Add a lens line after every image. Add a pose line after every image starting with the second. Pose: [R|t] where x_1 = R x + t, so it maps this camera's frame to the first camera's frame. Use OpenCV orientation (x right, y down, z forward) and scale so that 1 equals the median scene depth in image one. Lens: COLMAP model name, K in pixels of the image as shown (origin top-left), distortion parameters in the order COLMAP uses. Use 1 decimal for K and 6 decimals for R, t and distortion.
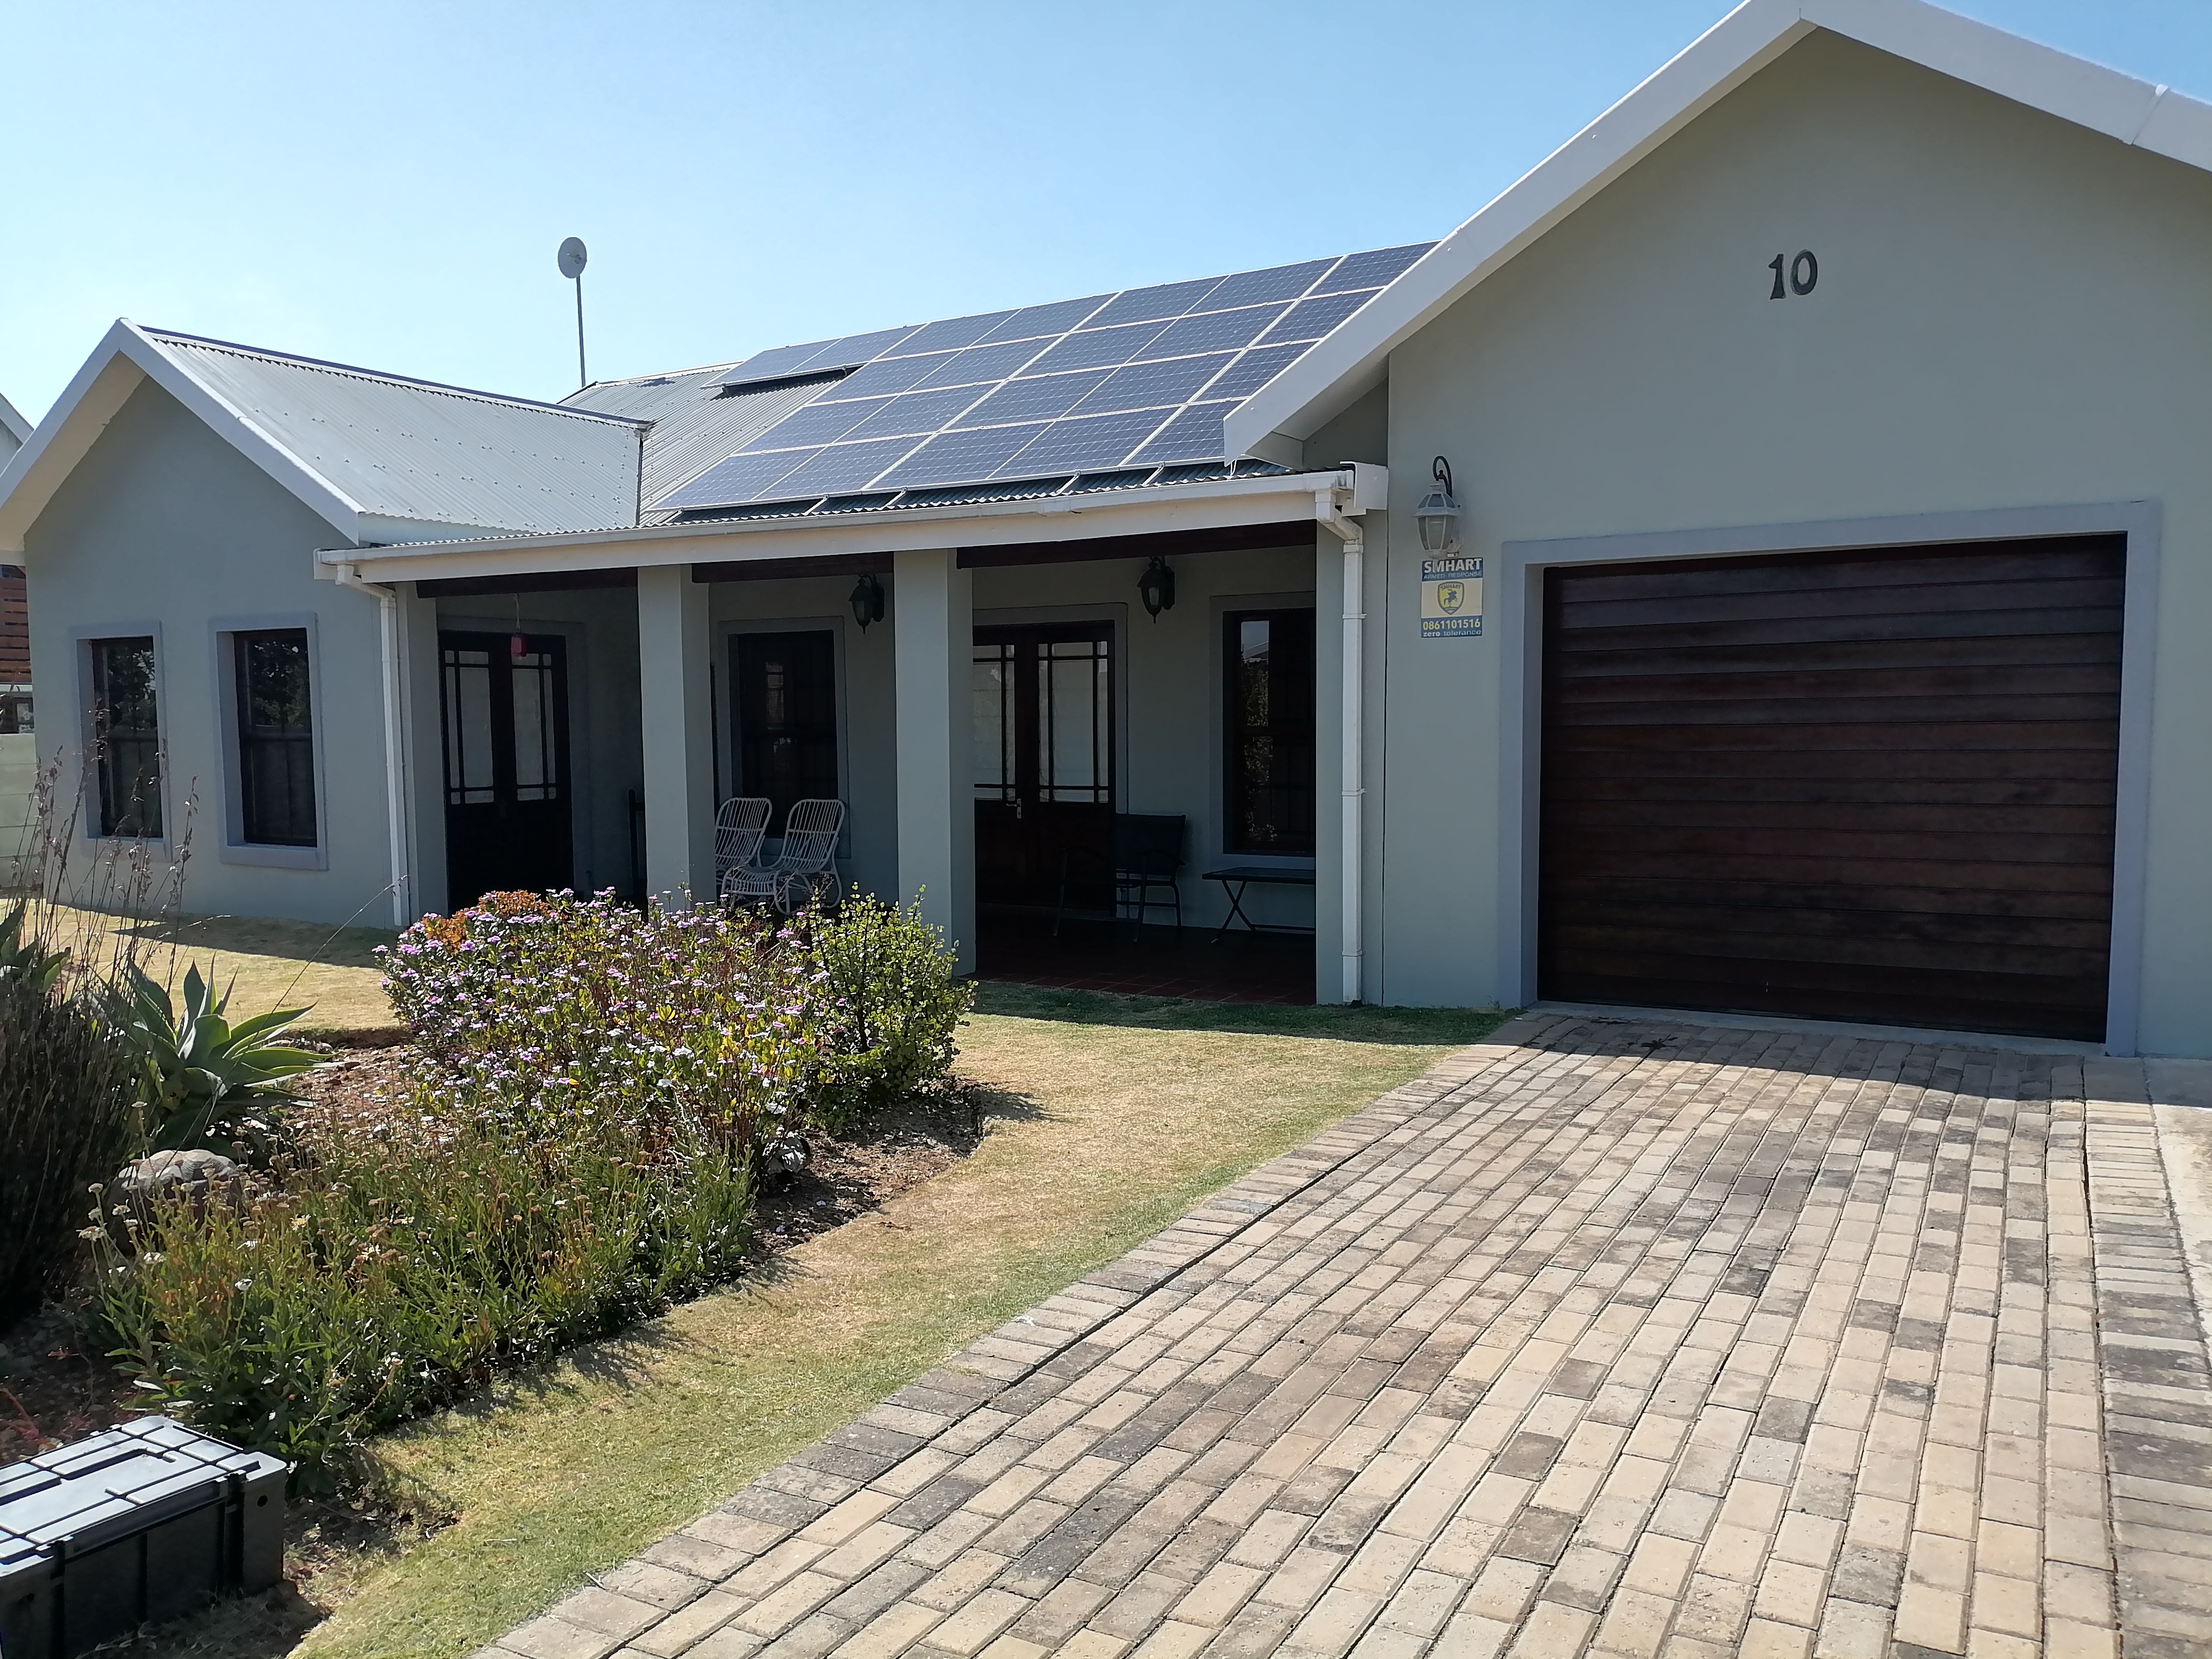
lens RADIAL K [[1677.6, 0, 1107.6], [0, 1677.6, 824.1], [0, 0, 1]] dist [0.055668, -0.058352]
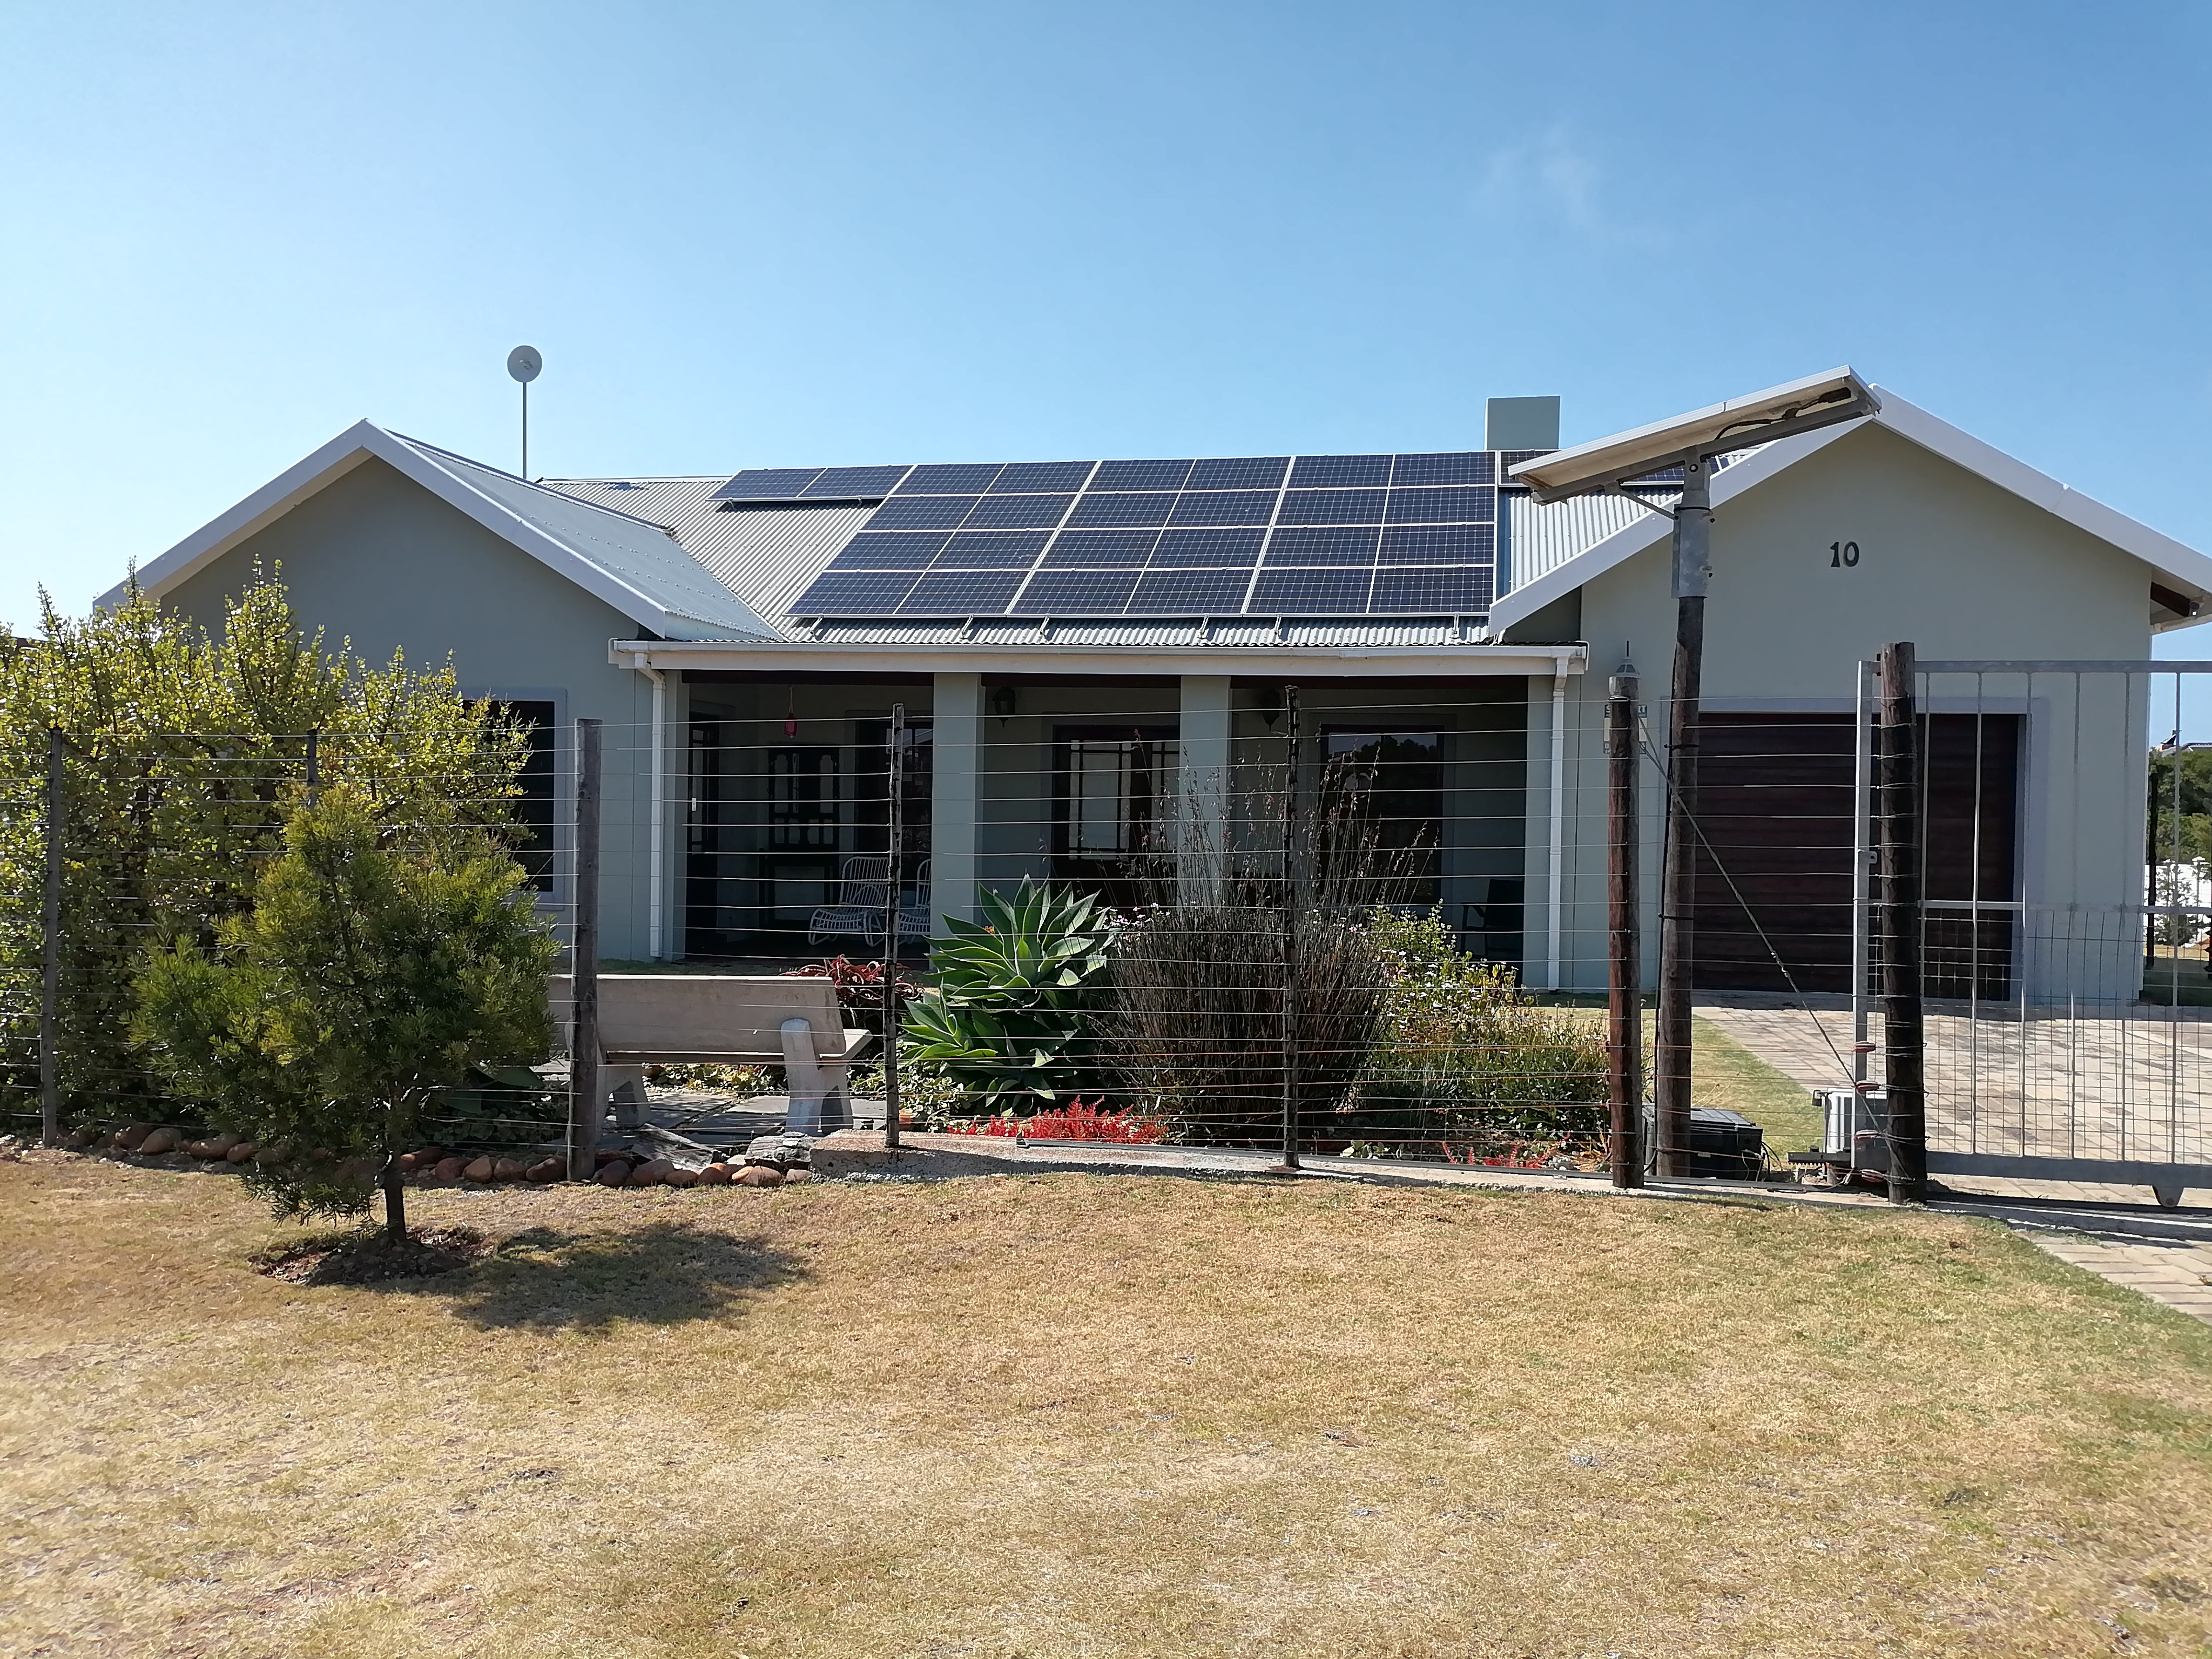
lens RADIAL K [[1677.6, 0, 1108.9], [0, 1677.6, 836.4], [0, 0, 1]] dist [0.055668, -0.058352]
pose [[0.951847, 0.025470, 0.305513, -0.501375], [-0.010608, 0.998682, -0.050207, 0.033688], [-0.306389, 0.044548, 0.950863, -0.238122]]
